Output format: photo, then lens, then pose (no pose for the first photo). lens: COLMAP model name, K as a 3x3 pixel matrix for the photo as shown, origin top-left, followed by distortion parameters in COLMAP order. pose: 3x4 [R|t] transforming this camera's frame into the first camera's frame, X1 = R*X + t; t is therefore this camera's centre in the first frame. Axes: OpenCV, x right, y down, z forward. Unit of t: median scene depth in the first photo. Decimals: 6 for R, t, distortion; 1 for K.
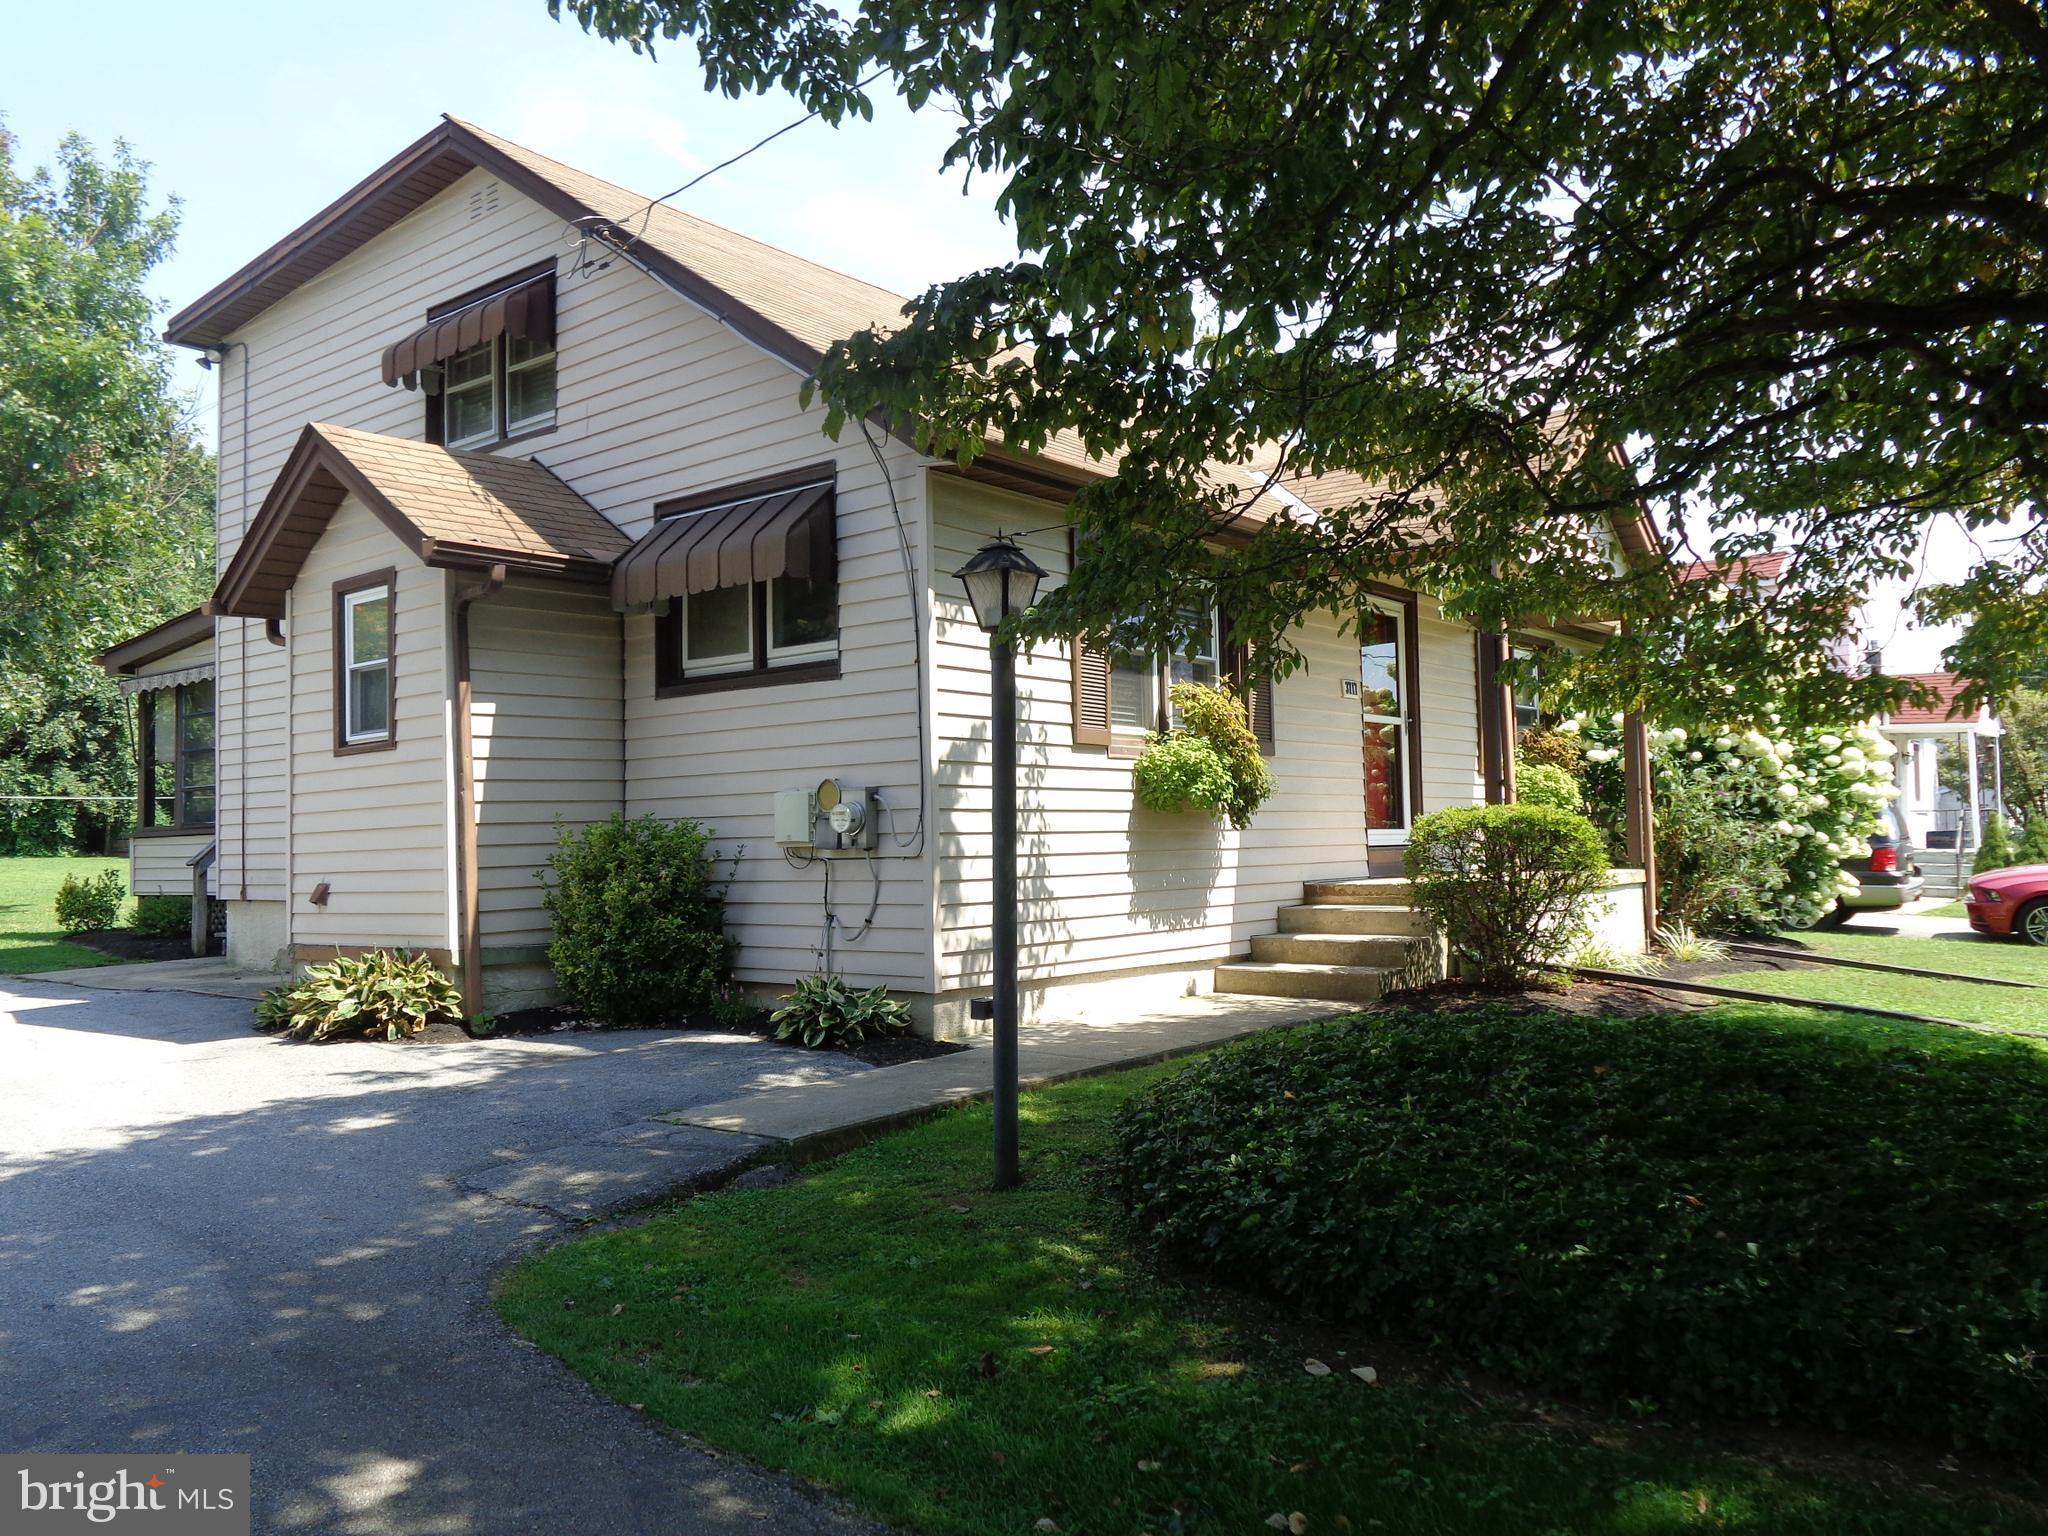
lens RADIAL K [[1554.8, 0, 1020.8], [0, 1554.8, 766.6], [0, 0, 1]] dist [0.010586, 0.004604]
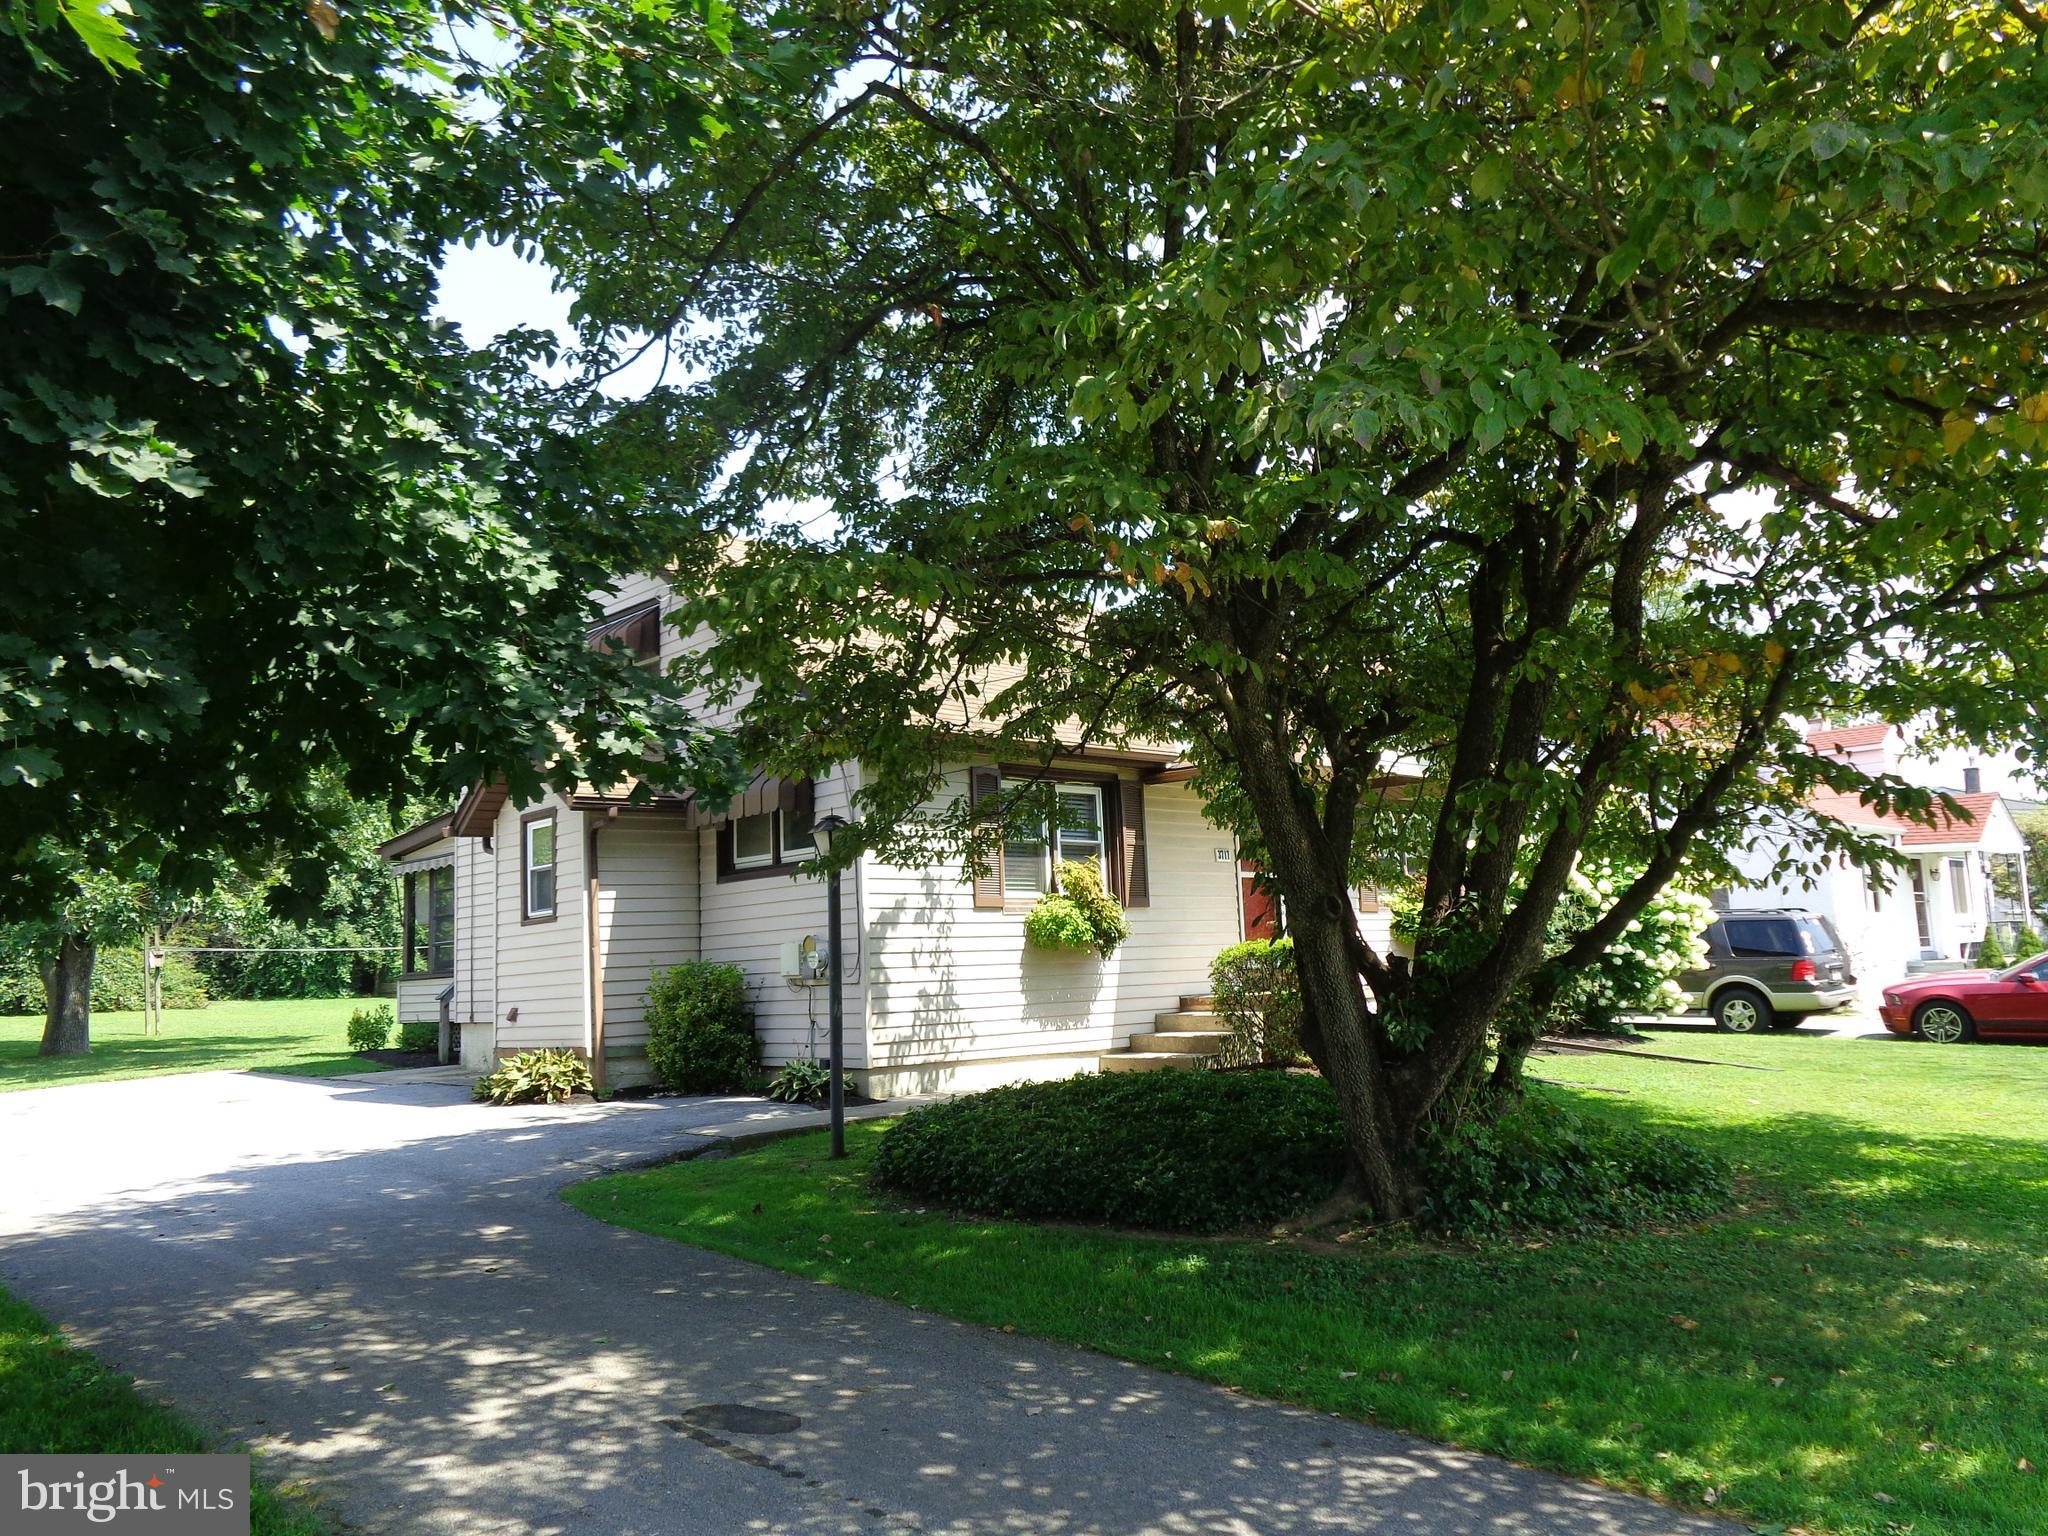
lens RADIAL K [[1554.8, 0, 1026.4], [0, 1554.8, 771.6], [0, 0, 1]] dist [0.010586, 0.004604]
pose [[0.990608, -0.037494, -0.131489, 0.278554], [0.027139, 0.996451, -0.079680, -0.023124], [0.134010, 0.075363, 0.988110, -0.498300]]
